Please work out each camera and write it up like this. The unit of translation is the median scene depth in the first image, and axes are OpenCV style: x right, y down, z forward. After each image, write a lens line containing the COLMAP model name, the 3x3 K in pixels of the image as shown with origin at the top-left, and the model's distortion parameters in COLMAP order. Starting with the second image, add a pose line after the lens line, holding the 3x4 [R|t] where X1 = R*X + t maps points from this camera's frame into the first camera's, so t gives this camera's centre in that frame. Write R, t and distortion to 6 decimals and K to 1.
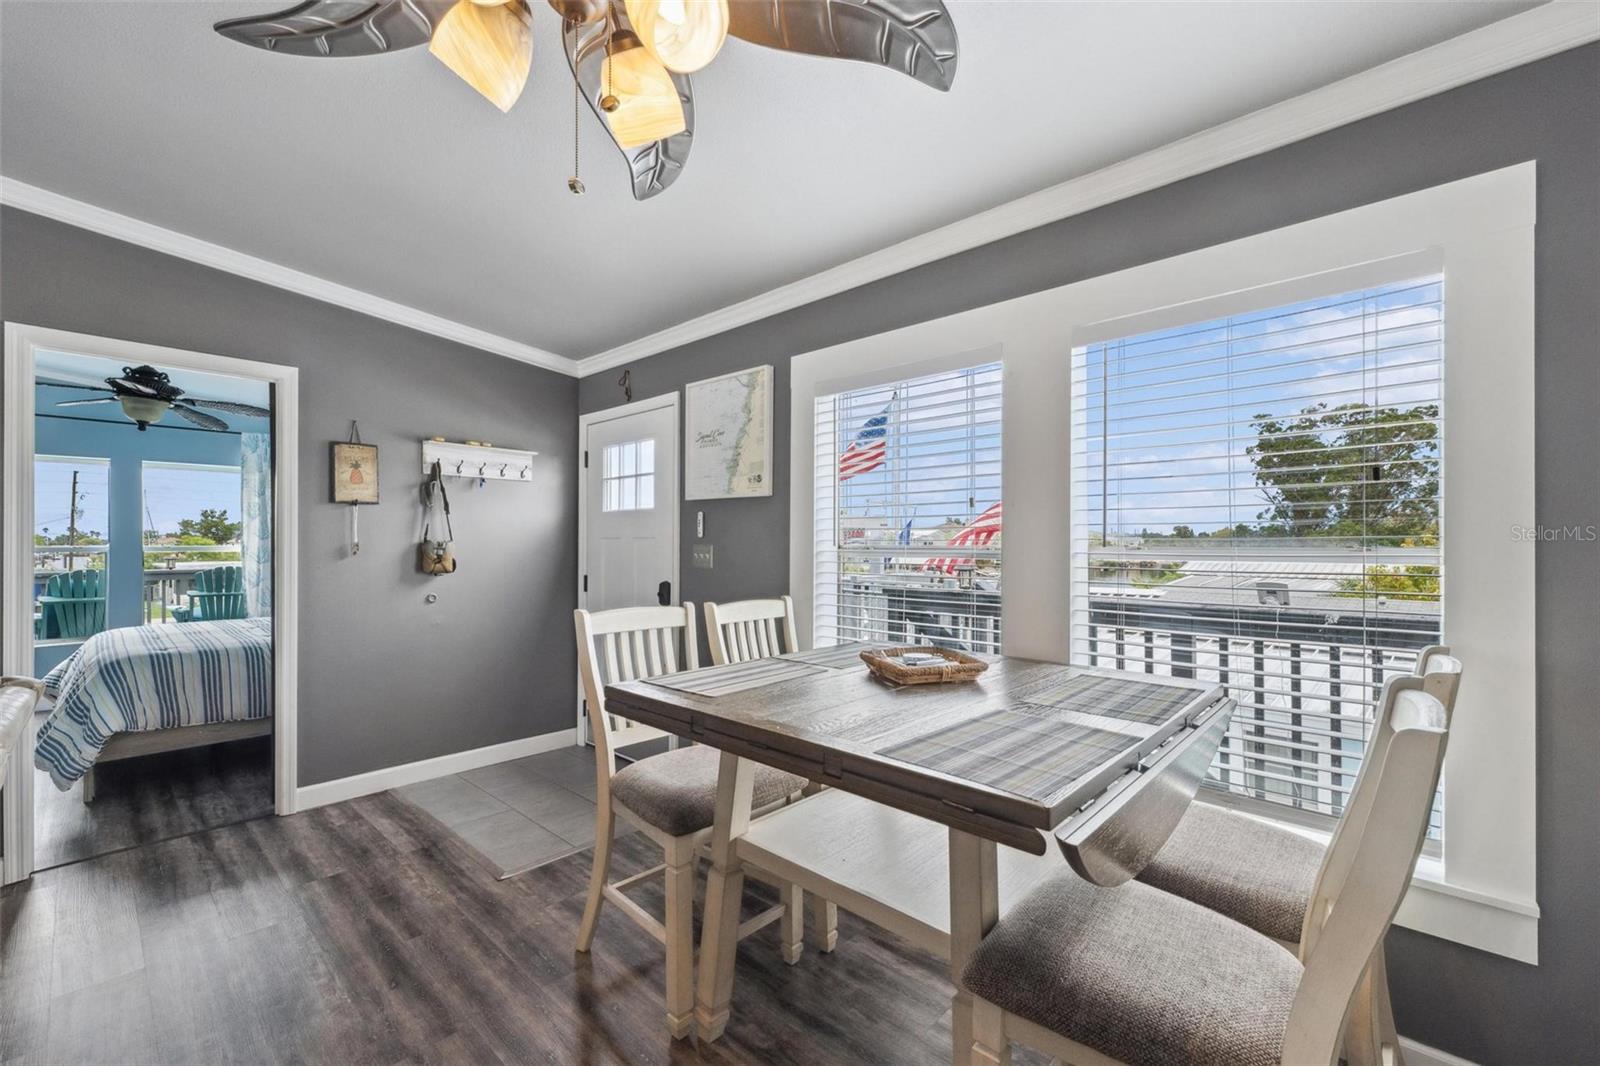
lens RADIAL K [[656.2, 0, 796.2], [0, 656.2, 540.8], [0, 0, 1]] dist [0.001375, 0.000178]
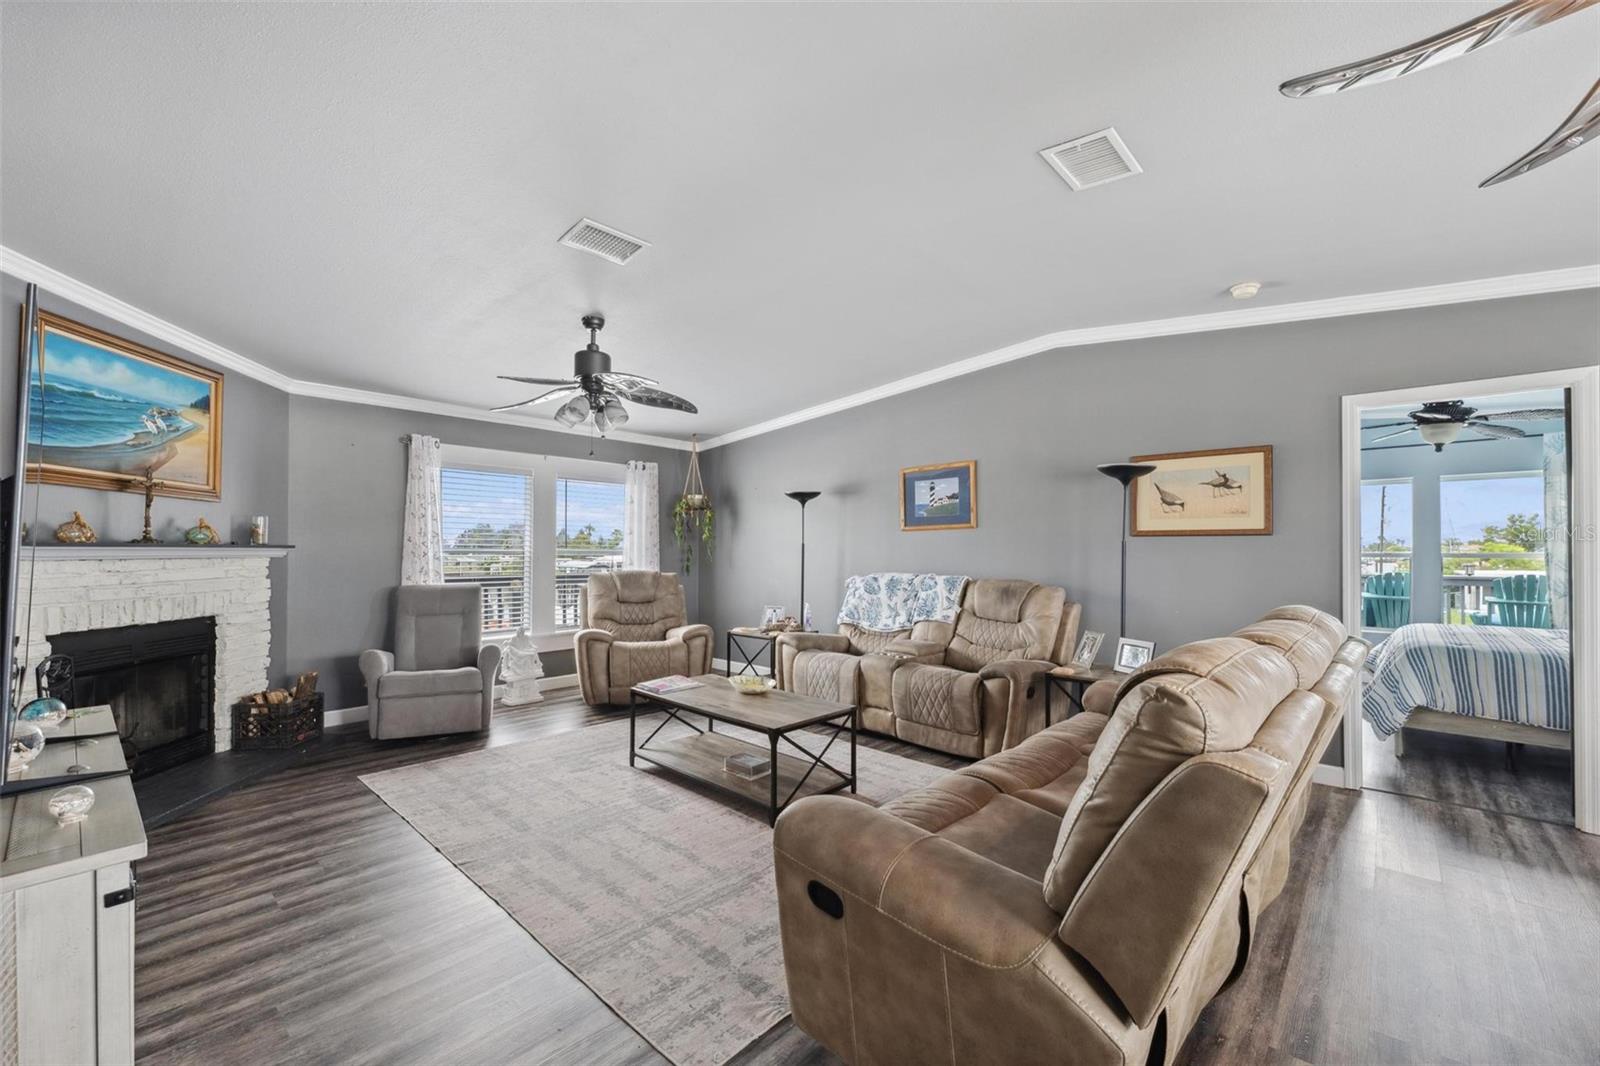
lens RADIAL K [[656.2, 0, 796.2], [0, 656.2, 540.8], [0, 0, 1]] dist [0.001375, 0.000178]
pose [[0.009492, -0.010764, -0.999897, 0.160160], [-0.000376, 0.999942, -0.010768, -0.000020], [0.999955, 0.000478, 0.009487, -0.152127]]
